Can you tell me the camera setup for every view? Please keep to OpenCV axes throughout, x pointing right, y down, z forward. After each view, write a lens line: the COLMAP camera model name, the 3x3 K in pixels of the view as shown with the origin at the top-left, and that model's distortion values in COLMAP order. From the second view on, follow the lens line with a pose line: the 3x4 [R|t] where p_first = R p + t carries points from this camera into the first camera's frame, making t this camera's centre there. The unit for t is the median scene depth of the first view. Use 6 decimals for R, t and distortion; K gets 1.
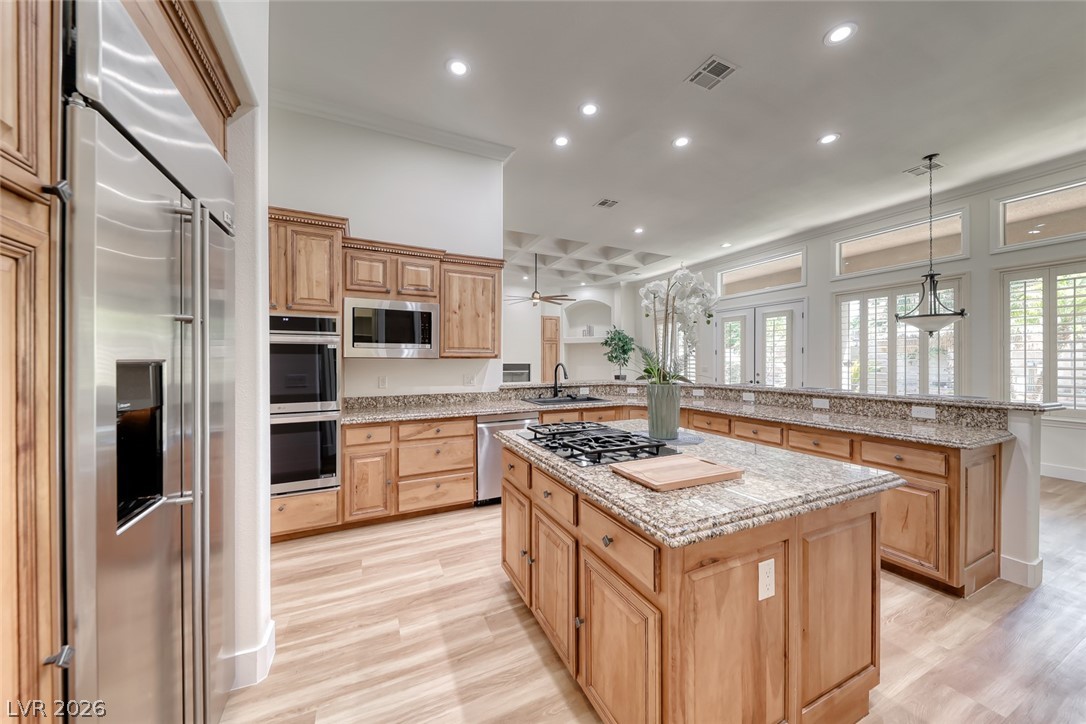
lens RADIAL K [[374.0, 0, 545.1], [0, 374.0, 356.0], [0, 0, 1]] dist [0.019703, -0.009198]
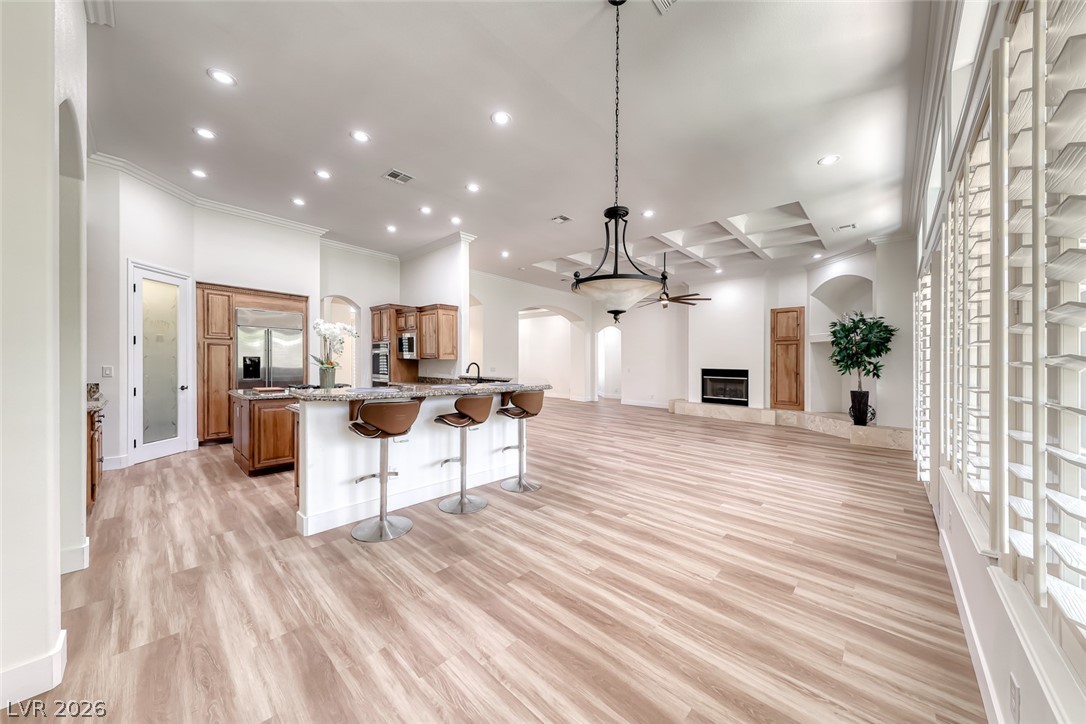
lens RADIAL K [[371.0, 0, 539.0], [0, 371.0, 358.3], [0, 0, 1]] dist [0.019803, -0.008373]
pose [[0.363287, -0.005309, -0.931662, 1.742801], [-0.005603, 0.999953, -0.007883, 0.013244], [0.931661, 0.008084, 0.363240, 0.821522]]
